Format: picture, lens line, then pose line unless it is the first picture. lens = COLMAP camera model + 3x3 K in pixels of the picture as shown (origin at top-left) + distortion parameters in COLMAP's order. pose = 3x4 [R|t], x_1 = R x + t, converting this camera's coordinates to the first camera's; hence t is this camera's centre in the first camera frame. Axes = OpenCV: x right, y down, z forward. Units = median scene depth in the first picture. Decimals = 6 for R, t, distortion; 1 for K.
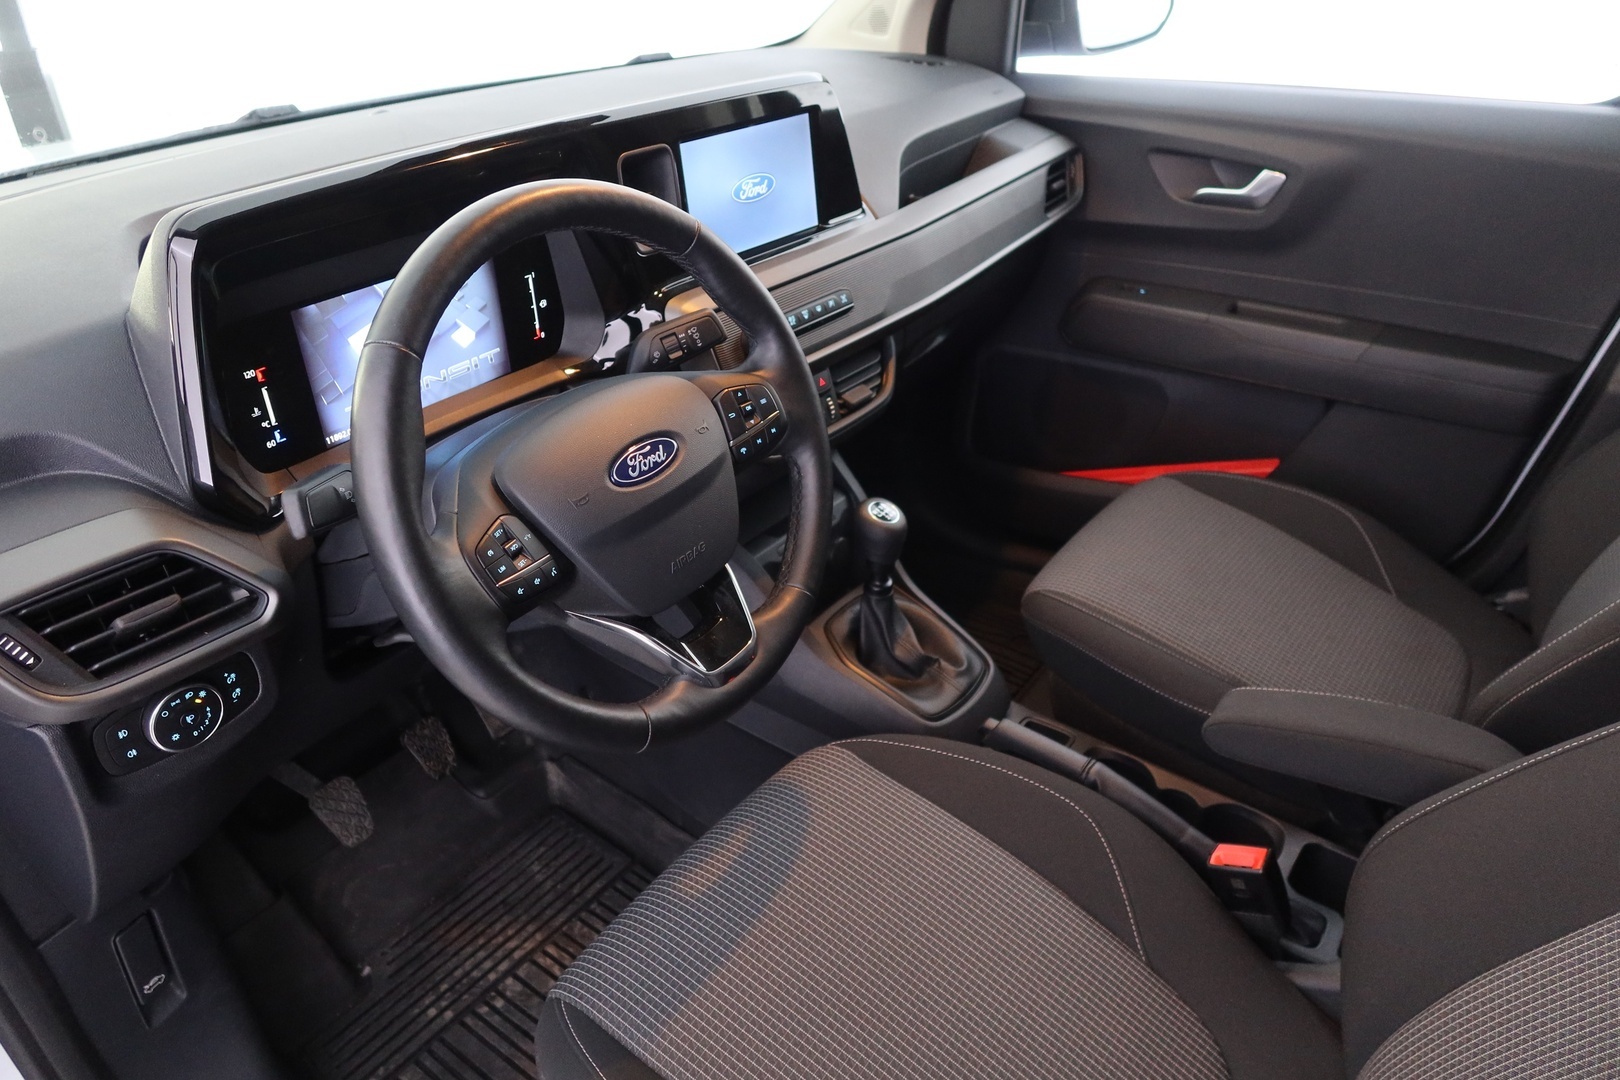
lens RADIAL K [[1091.8, 0, 810.0], [0, 1091.8, 540.0], [0, 0, 1]] dist [-0.005961, -0.002564]
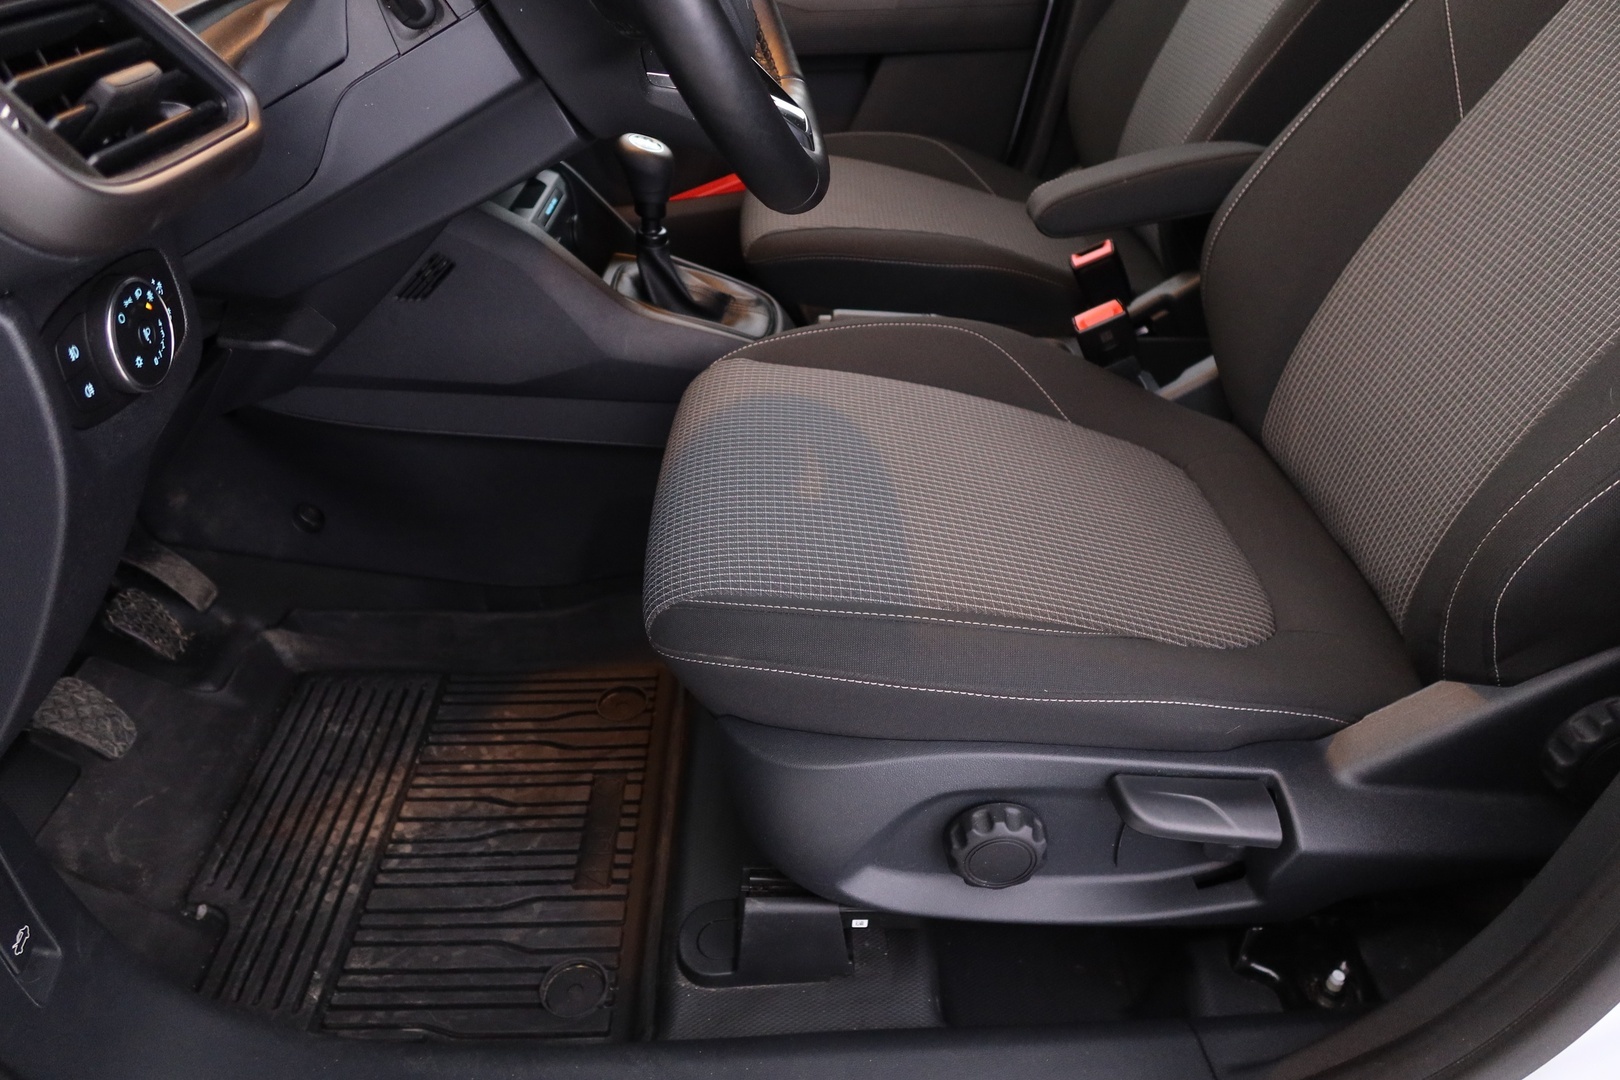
lens RADIAL K [[1091.8, 0, 810.0], [0, 1091.8, 540.0], [0, 0, 1]] dist [-0.005961, -0.002564]
pose [[0.788980, -0.339470, 0.512123, -0.483695], [0.313567, 0.939260, 0.139522, 0.240412], [-0.528380, 0.050505, 0.847504, 0.184152]]
